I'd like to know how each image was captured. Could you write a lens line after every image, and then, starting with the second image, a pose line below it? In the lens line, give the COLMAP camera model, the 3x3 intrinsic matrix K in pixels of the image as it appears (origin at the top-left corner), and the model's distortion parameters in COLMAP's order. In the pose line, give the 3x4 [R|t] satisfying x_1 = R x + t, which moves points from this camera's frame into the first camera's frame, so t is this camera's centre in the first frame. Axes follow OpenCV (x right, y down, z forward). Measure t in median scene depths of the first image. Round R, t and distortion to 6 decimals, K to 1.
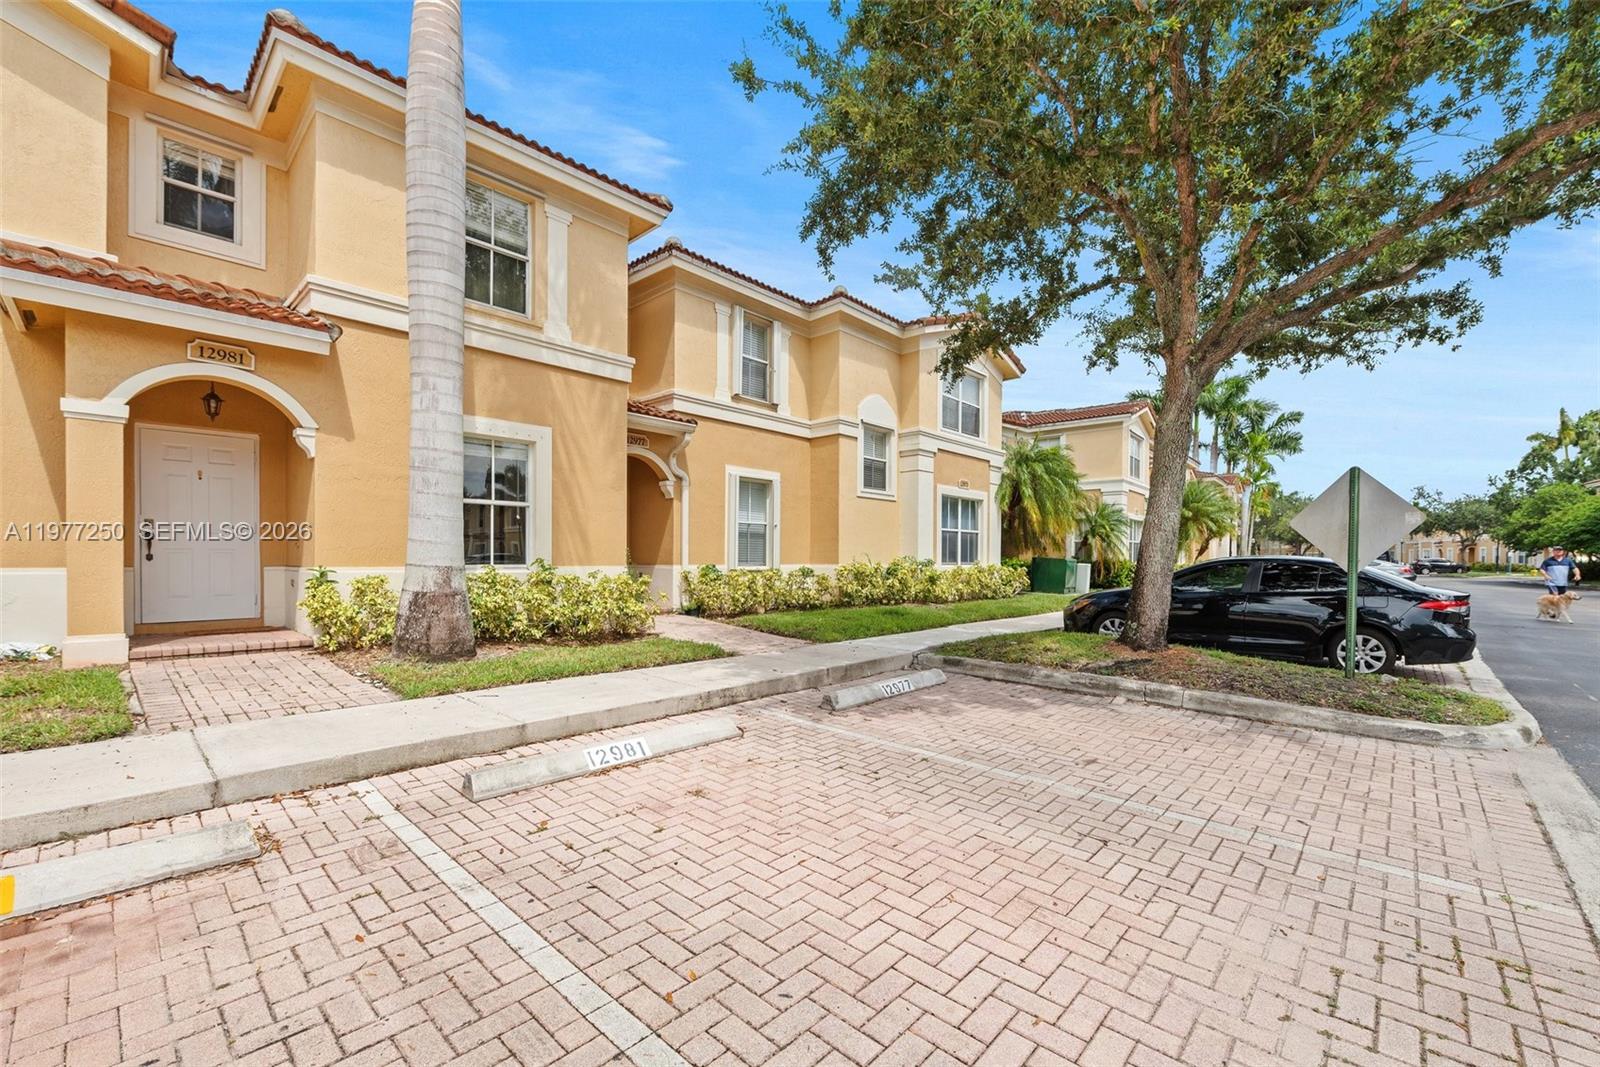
lens RADIAL K [[634.5, 0, 843.6], [0, 634.5, 560.6], [0, 0, 1]] dist [-0.011188, -0.000151]
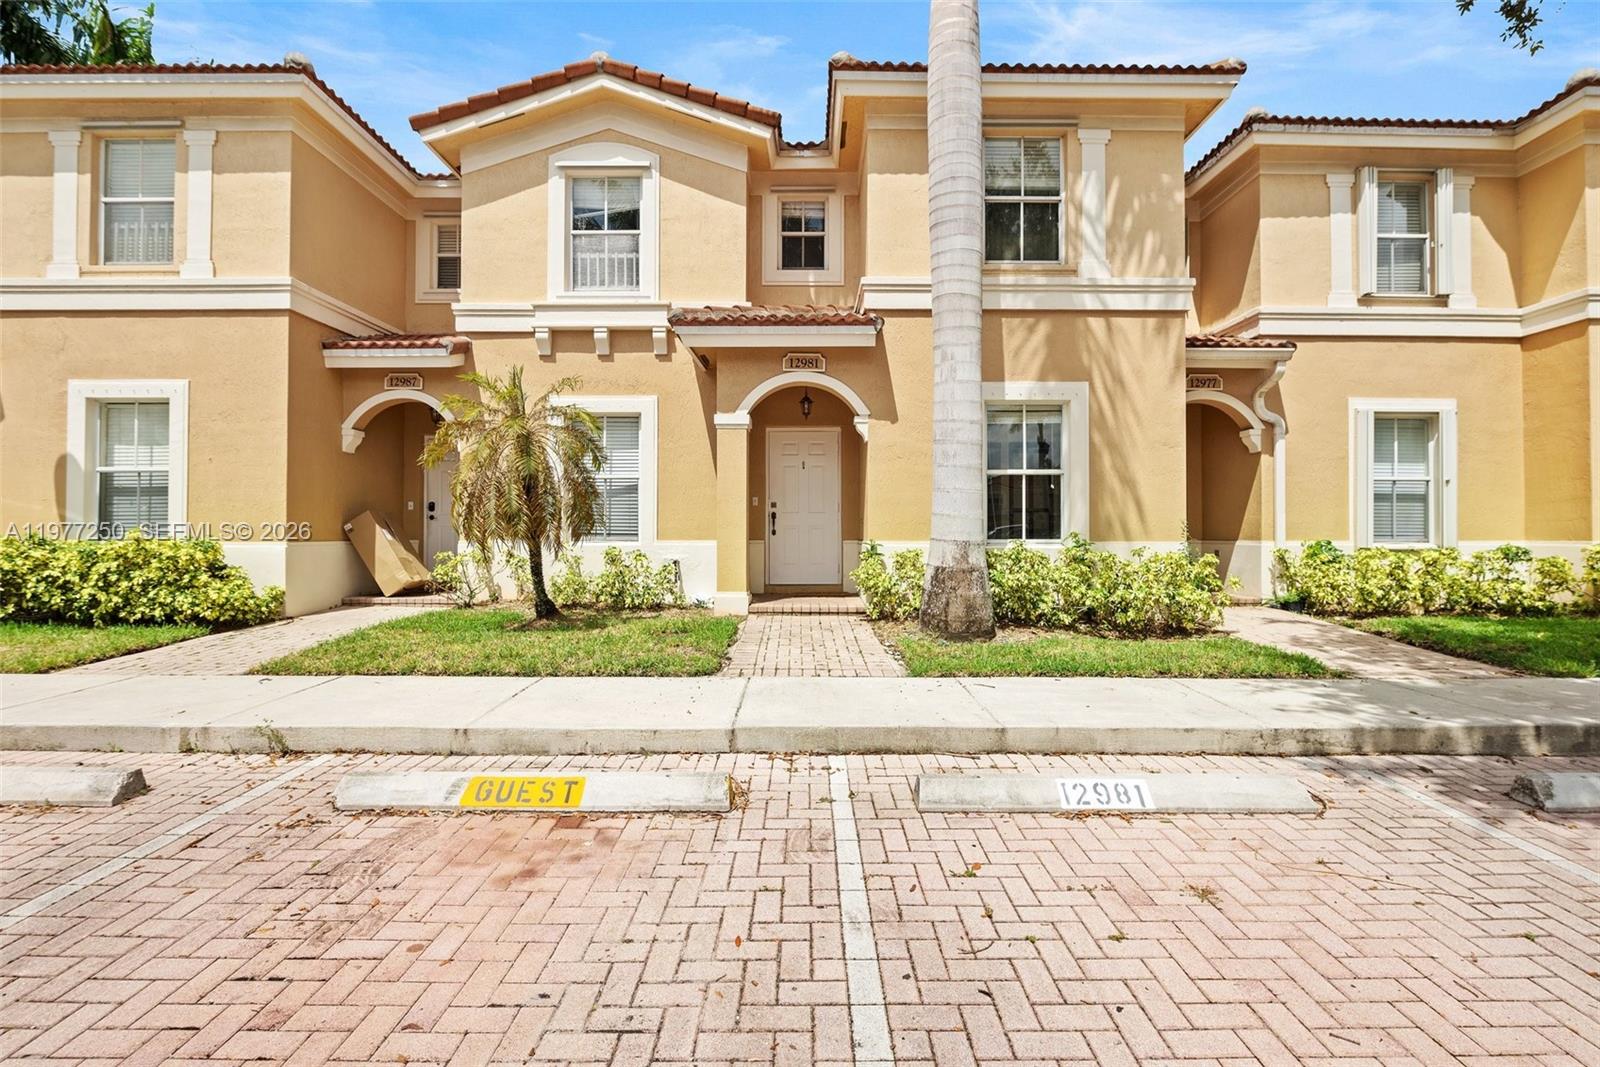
lens RADIAL K [[713.9, 0, 801.7], [0, 713.9, 521.0], [0, 0, 1]] dist [-0.005828, -0.001875]
pose [[0.655869, -0.014862, -0.754729, 0.025829], [0.000166, 0.999809, -0.019544, -0.000037], [0.754875, 0.012693, 0.655746, 0.099375]]
